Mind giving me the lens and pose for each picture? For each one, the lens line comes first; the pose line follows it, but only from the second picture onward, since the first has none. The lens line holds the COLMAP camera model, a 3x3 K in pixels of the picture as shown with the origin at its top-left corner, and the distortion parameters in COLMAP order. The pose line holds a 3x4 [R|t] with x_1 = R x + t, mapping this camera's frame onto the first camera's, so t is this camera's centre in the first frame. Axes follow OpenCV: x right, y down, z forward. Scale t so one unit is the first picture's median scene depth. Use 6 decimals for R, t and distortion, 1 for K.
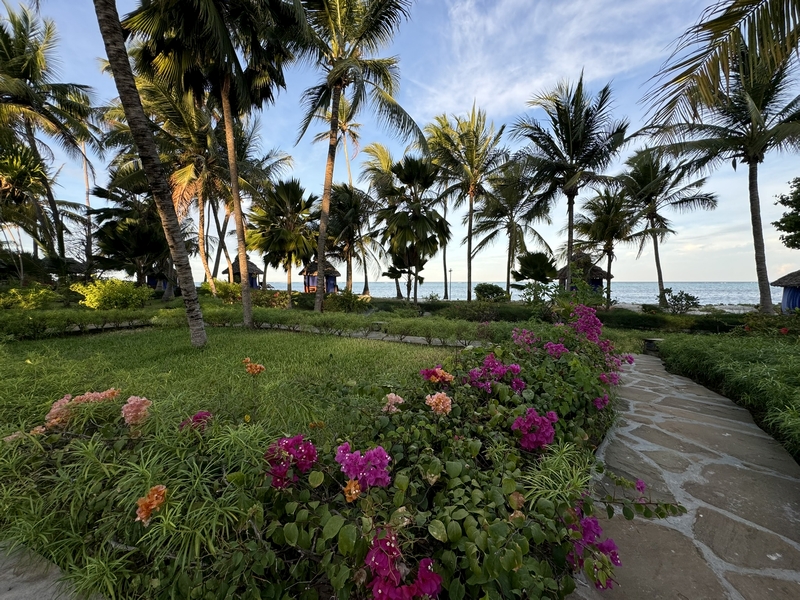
lens RADIAL K [[321.5, 0, 400.1], [0, 321.5, 293.8], [0, 0, 1]] dist [-0.001069, -0.000013]
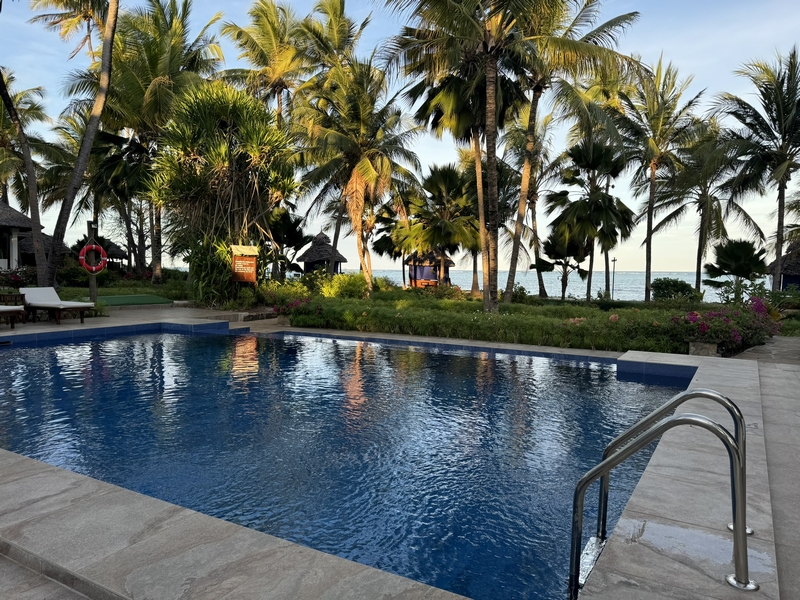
lens RADIAL K [[557.8, 0, 399.7], [0, 557.8, 302.8], [0, 0, 1]] dist [0.009499, 0.000833]
pose [[0.988473, 0.013131, -0.150824, -0.168509], [-0.010007, 0.999720, 0.021448, 0.002944], [0.151063, -0.019692, 0.988328, -0.428937]]
